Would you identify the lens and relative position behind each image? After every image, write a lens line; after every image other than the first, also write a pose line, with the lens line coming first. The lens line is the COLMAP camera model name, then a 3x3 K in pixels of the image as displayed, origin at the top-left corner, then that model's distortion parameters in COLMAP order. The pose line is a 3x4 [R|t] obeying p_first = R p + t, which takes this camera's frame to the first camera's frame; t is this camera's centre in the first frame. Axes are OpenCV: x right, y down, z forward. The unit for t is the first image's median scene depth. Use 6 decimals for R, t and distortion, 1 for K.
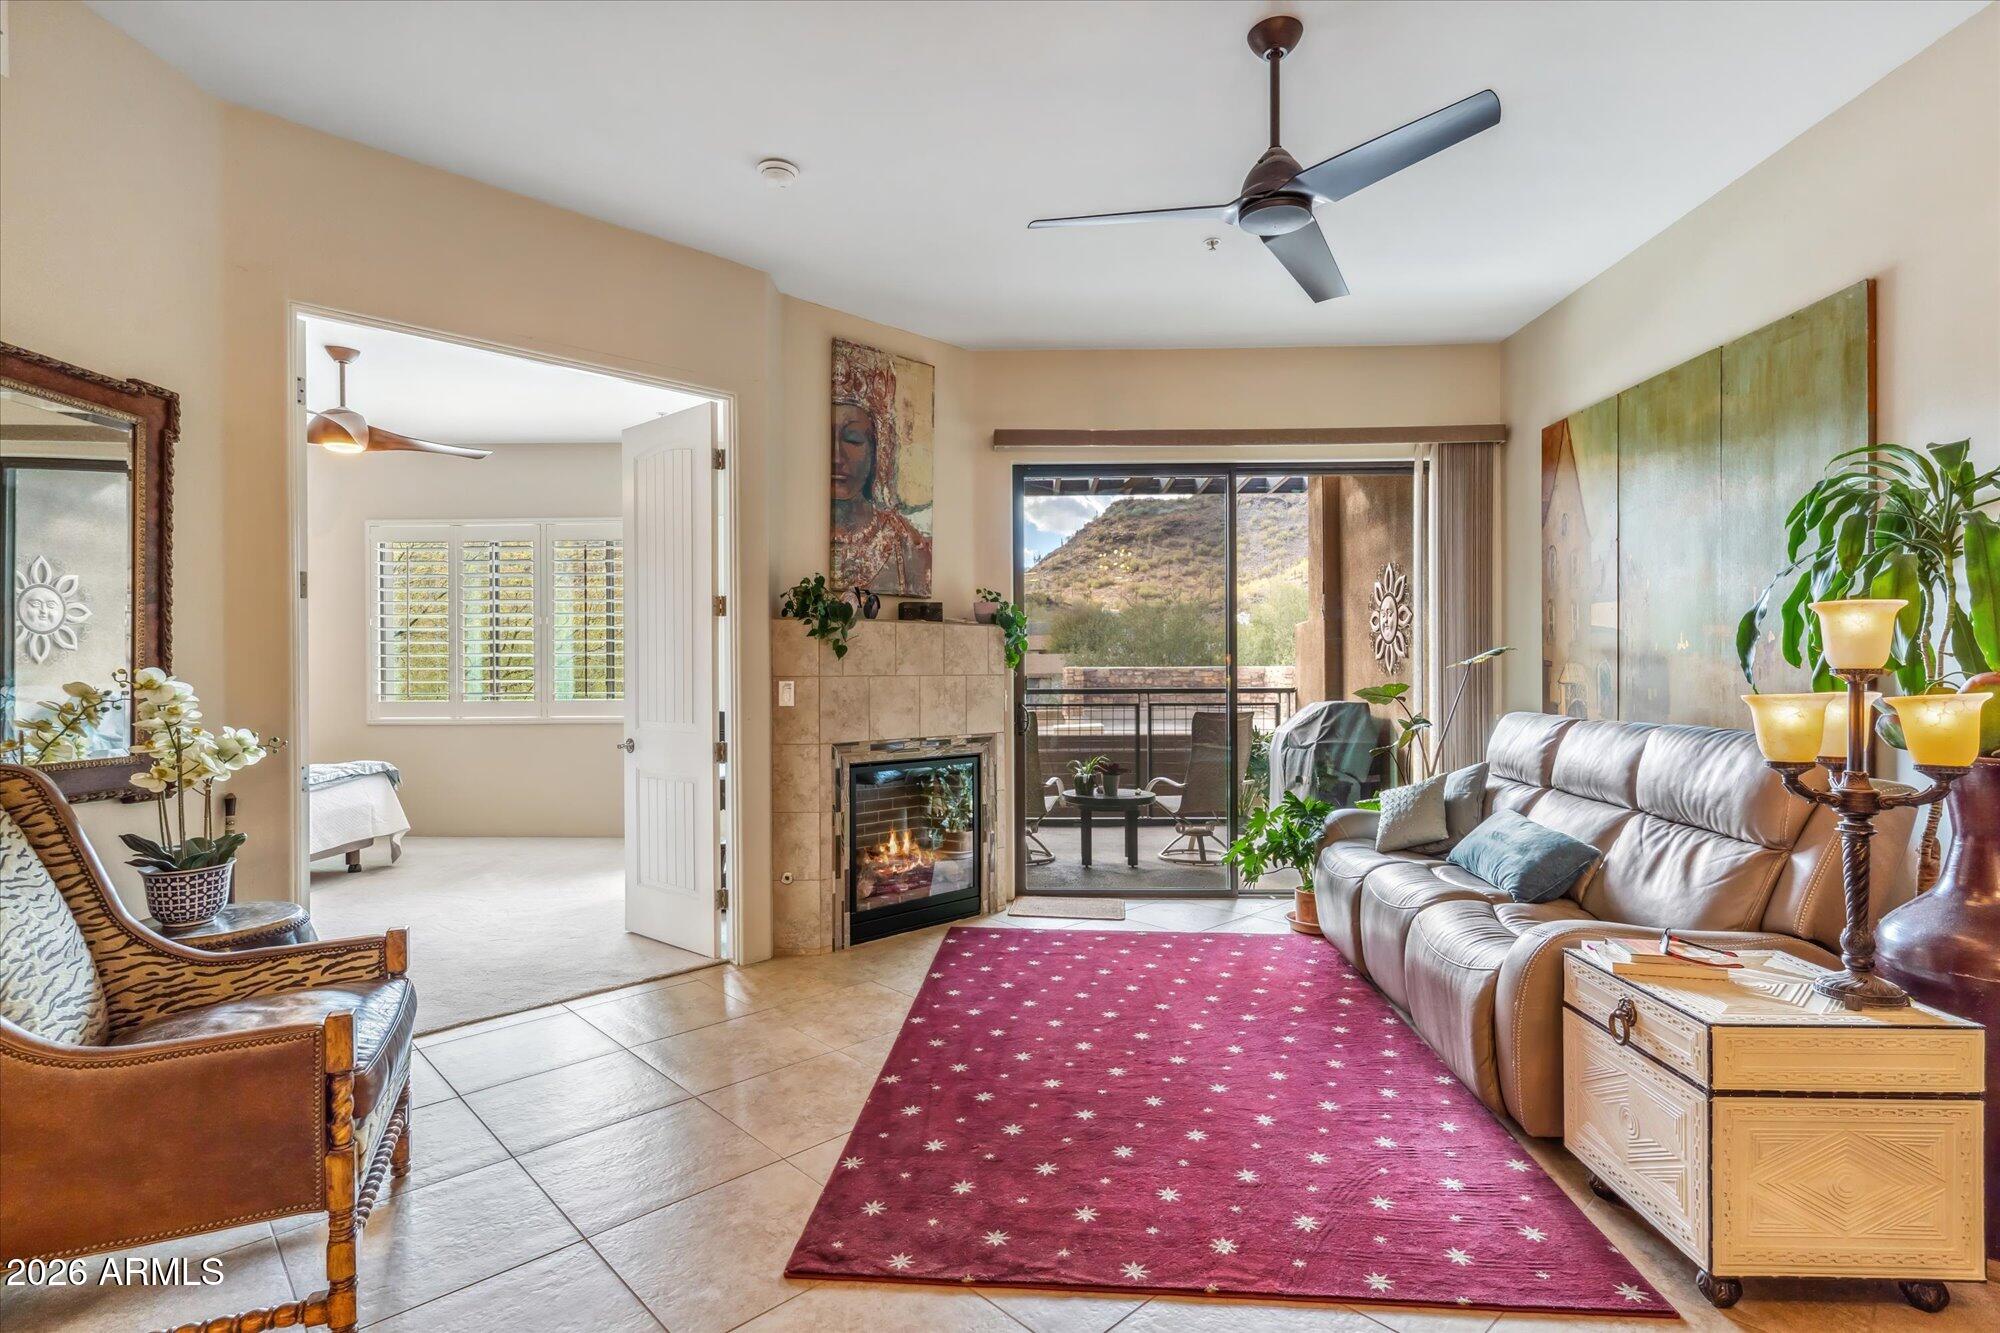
lens RADIAL K [[955.1, 0, 1000.0], [0, 955.1, 666.5], [0, 0, 1]] dist [-0.000443, -0.000039]
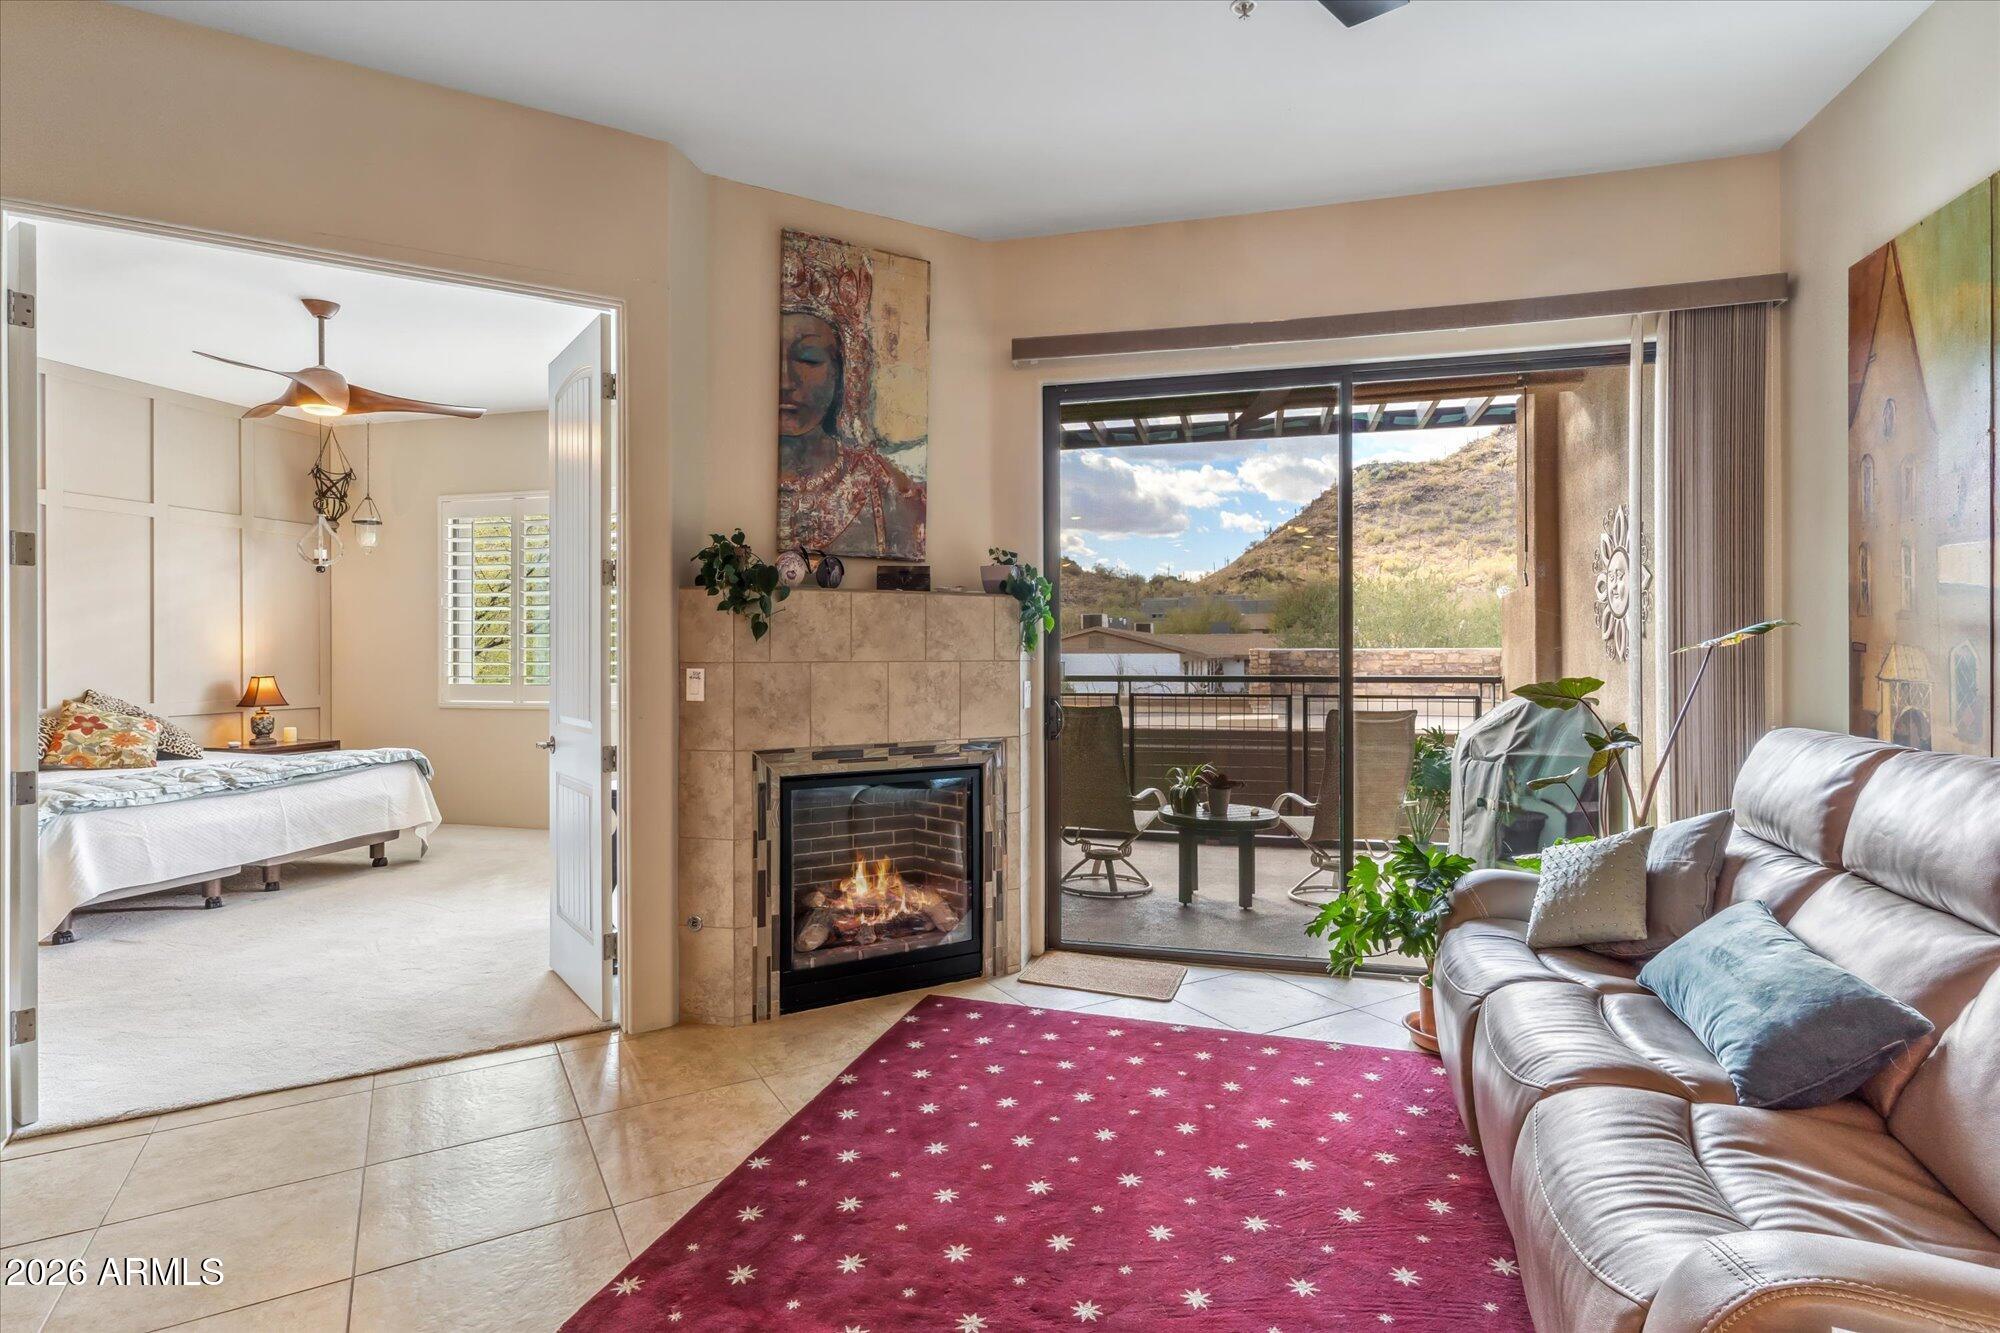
lens RADIAL K [[983.7, 0, 993.6], [0, 983.7, 646.5], [0, 0, 1]] dist [-0.000007, -0.000210]
pose [[0.972653, 0.001537, -0.232257, 0.175678], [-0.001566, 0.999999, 0.000060, -0.002734], [0.232257, 0.000305, 0.972654, 0.249465]]
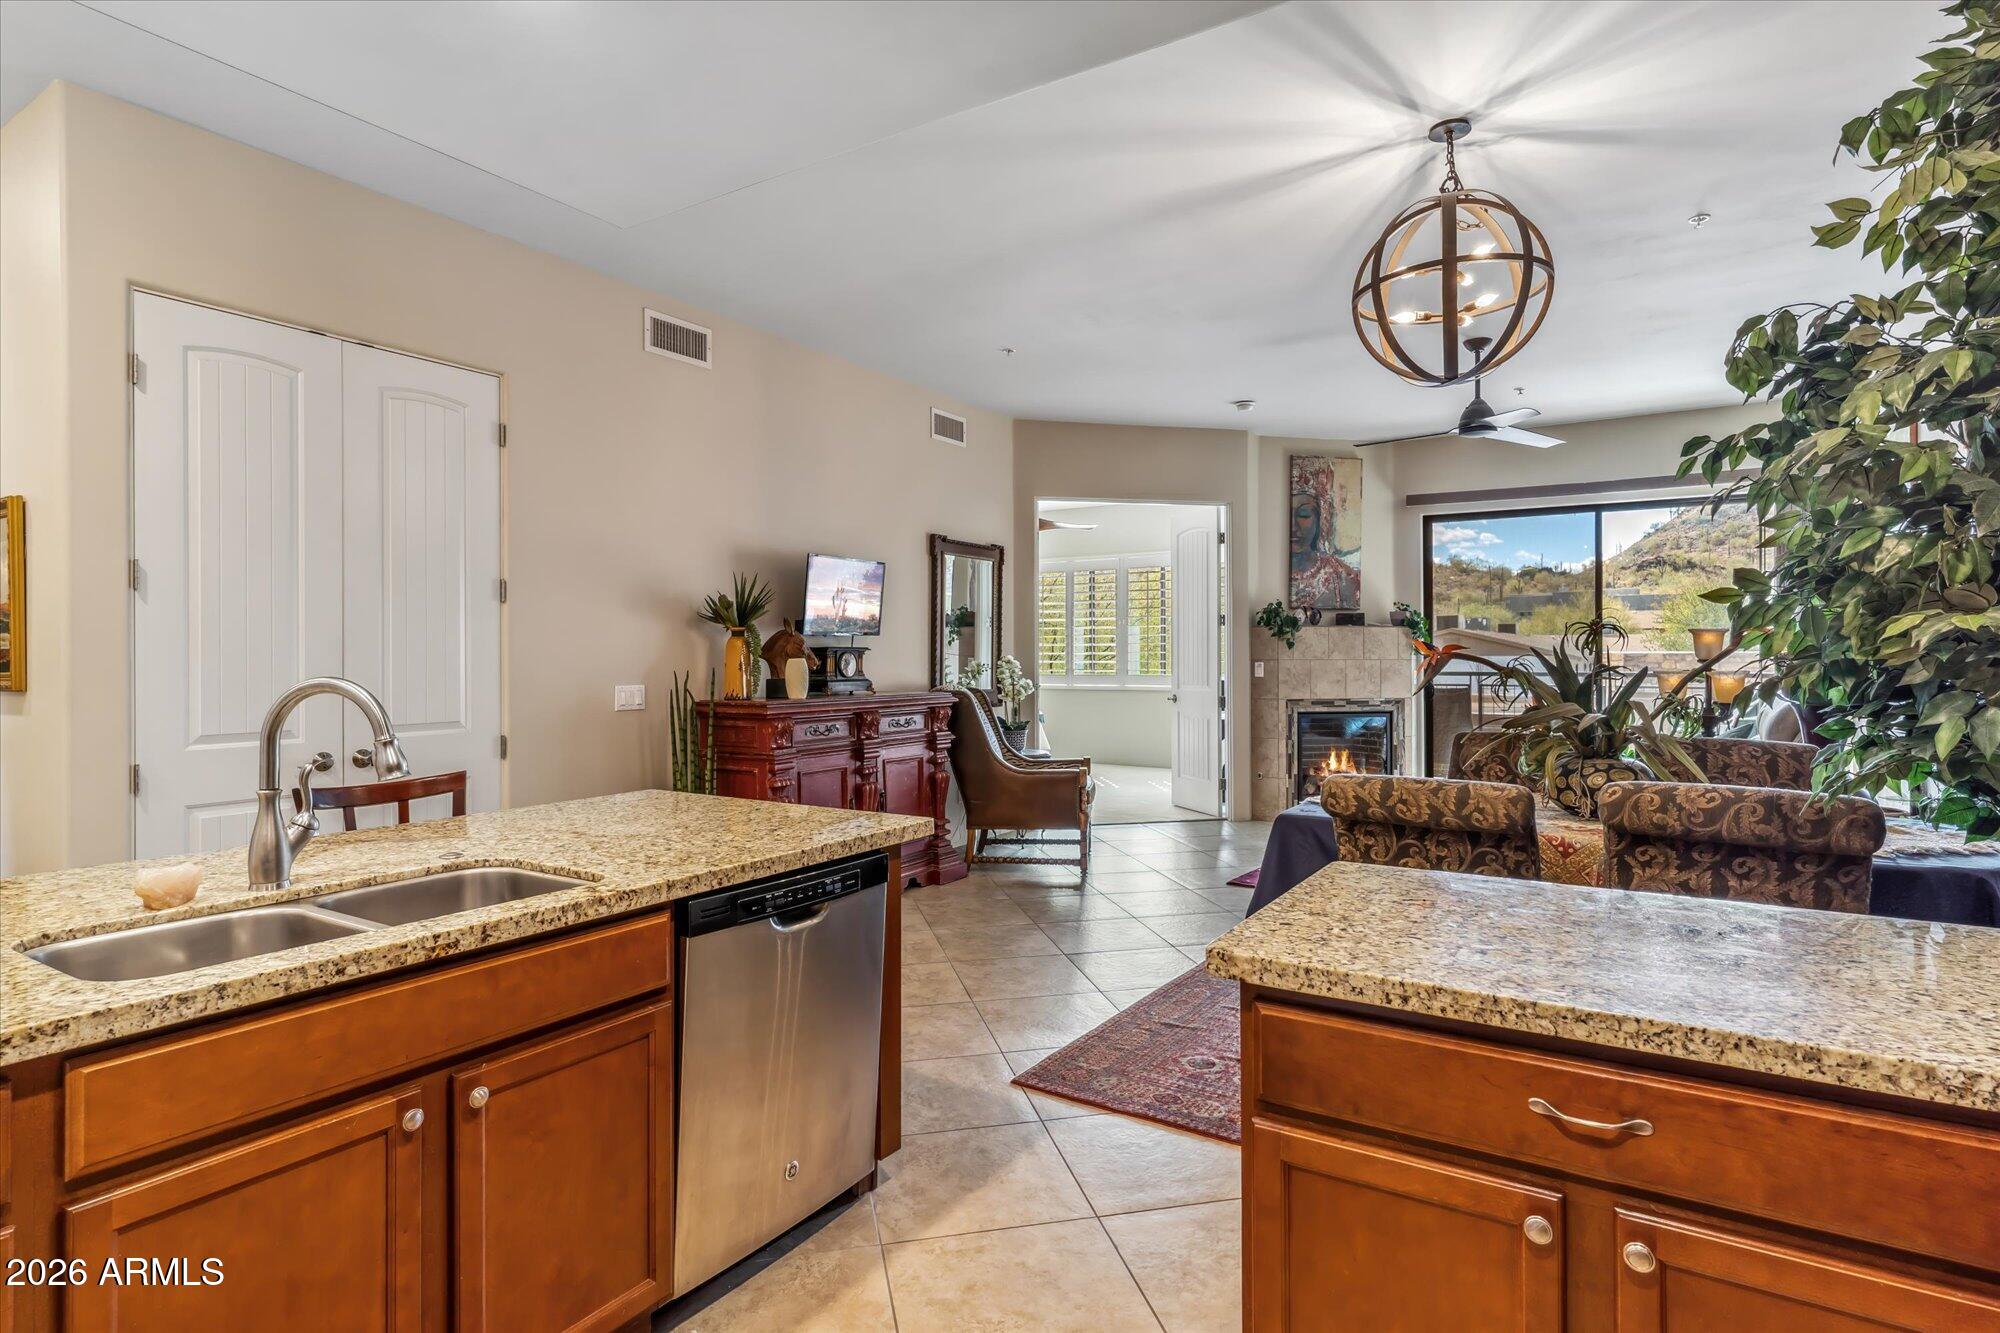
lens RADIAL K [[1033.0, 0, 994.2], [0, 1033.0, 644.9], [0, 0, 1]] dist [-0.001333, -0.000446]
pose [[0.854035, 0.000069, -0.520216, 0.305357], [-0.001730, 0.999995, -0.002708, -0.009705], [0.520213, 0.003213, 0.854031, -0.765521]]
